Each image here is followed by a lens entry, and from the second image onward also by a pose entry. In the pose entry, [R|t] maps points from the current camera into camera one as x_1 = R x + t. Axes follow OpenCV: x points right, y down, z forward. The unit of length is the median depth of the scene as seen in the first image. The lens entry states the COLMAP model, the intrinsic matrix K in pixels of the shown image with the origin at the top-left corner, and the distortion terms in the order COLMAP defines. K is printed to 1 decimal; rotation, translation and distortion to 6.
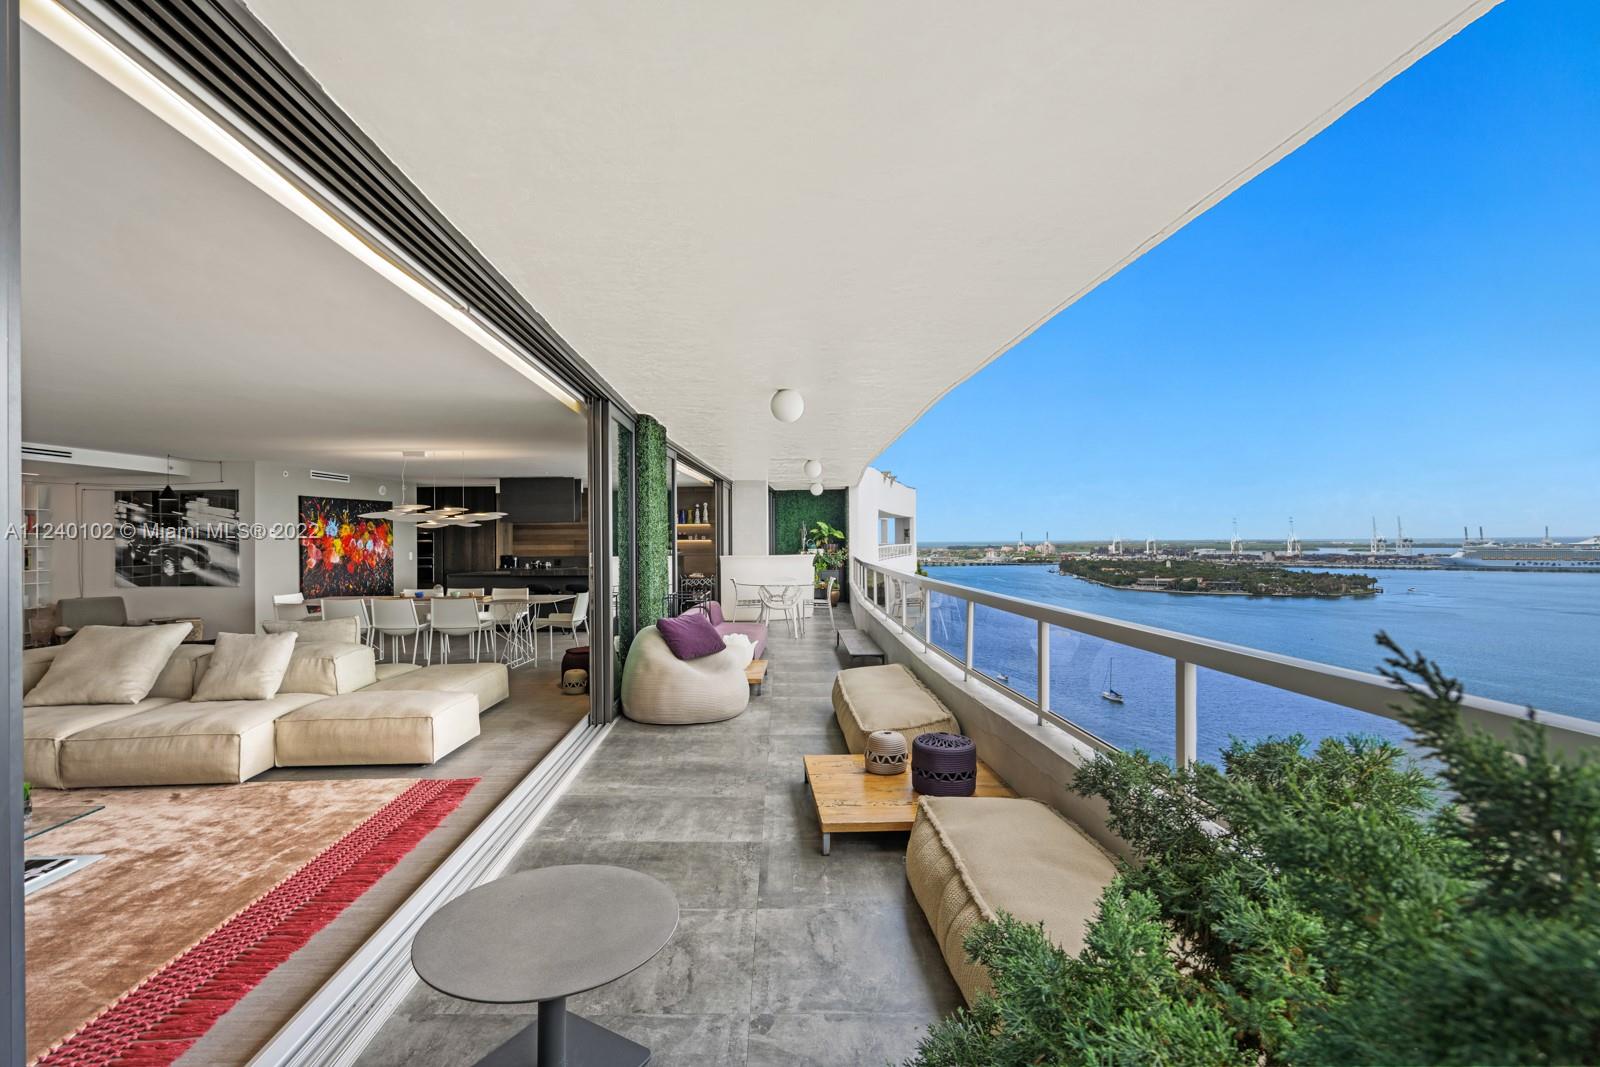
lens RADIAL K [[722.7, 0, 800.0], [0, 722.7, 533.5], [0, 0, 1]] dist [-0.002357, -0.000184]
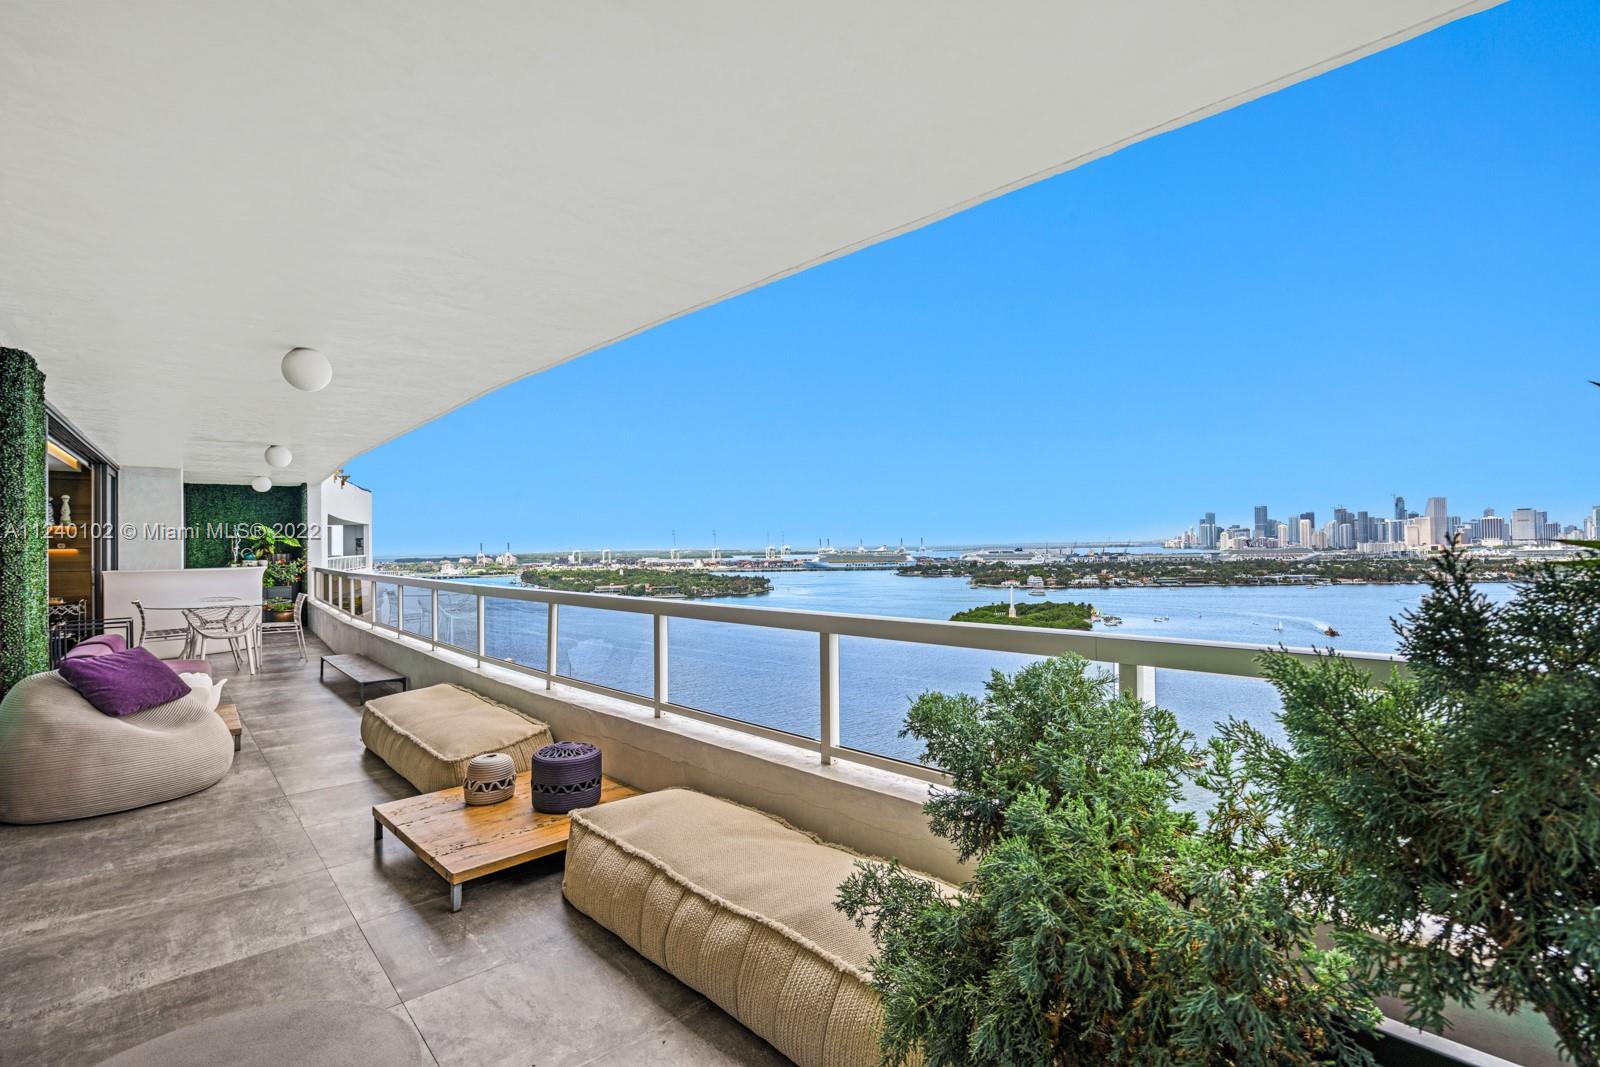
lens RADIAL K [[722.9, 0, 800.0], [0, 722.9, 533.5], [0, 0, 1]] dist [0.000645, 0.000343]
pose [[0.756128, 0.006266, 0.654393, -0.169832], [0.003641, 0.999898, -0.013782, 0.019371], [-0.654413, 0.012803, 0.756029, 0.086732]]
